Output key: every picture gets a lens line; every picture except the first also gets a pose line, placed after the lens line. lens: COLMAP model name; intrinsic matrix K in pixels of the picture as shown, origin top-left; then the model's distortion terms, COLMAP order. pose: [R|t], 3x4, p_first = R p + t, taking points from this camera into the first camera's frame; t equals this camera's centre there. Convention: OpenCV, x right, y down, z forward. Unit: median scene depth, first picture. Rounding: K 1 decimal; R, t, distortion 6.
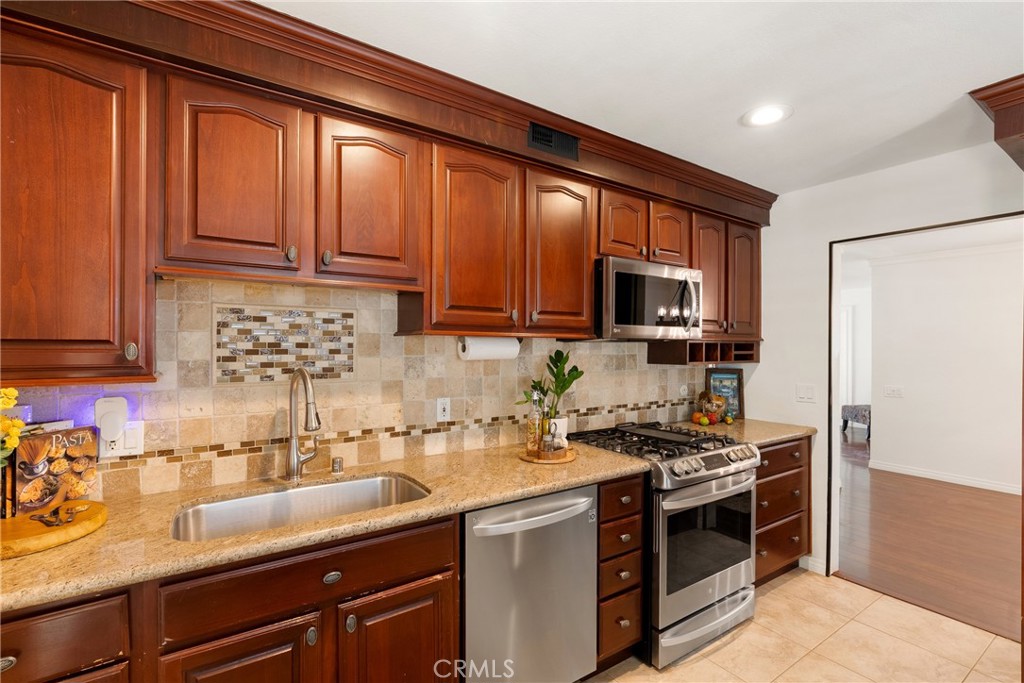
lens RADIAL K [[469.2, 0, 508.0], [0, 469.2, 348.3], [0, 0, 1]] dist [-0.008047, 0.000968]
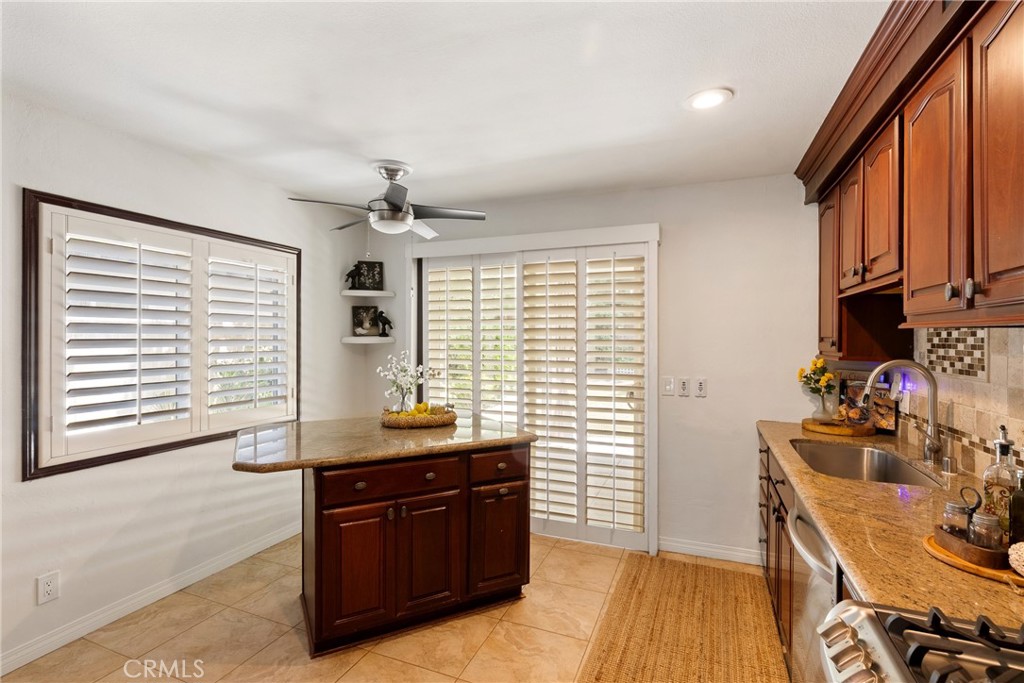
lens RADIAL K [[469.2, 0, 502.0], [0, 469.2, 334.6], [0, 0, 1]] dist [-0.008047, 0.000968]
pose [[-0.839419, -0.009843, -0.543396, 0.896401], [-0.009929, 0.999947, -0.002775, -0.005765], [0.543395, 0.003066, -0.839472, 1.260914]]
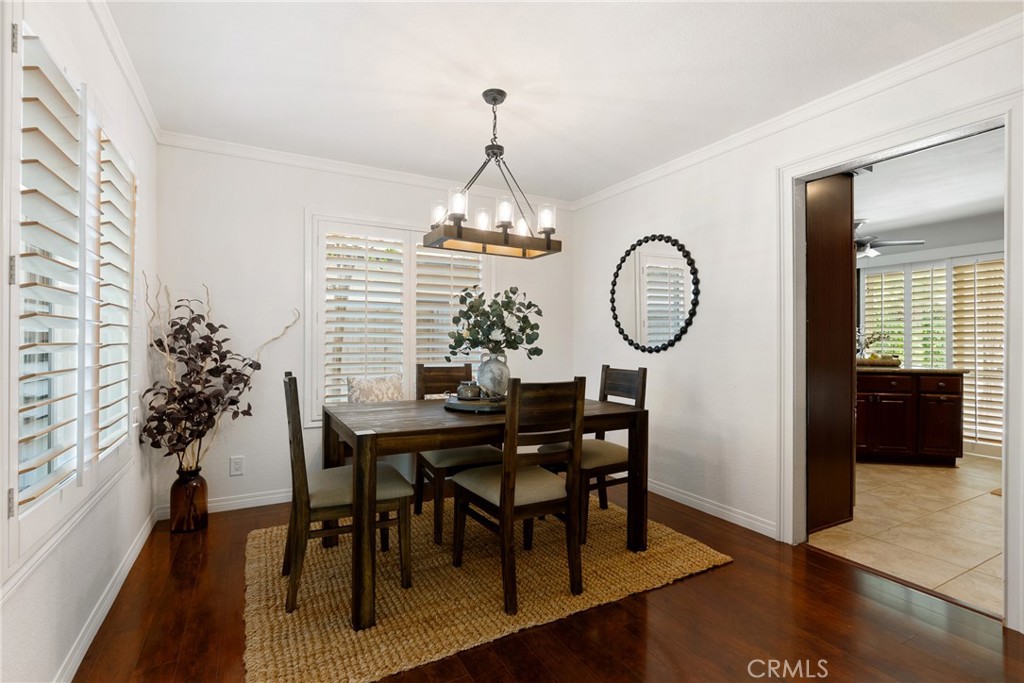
lens RADIAL K [[469.2, 0, 504.4], [0, 469.2, 340.9], [0, 0, 1]] dist [-0.008047, 0.000968]
pose [[-0.994353, -0.007663, 0.105847, 2.083217], [-0.007350, 0.999967, 0.003344, 0.146158], [-0.105869, 0.002547, -0.994377, 2.677855]]
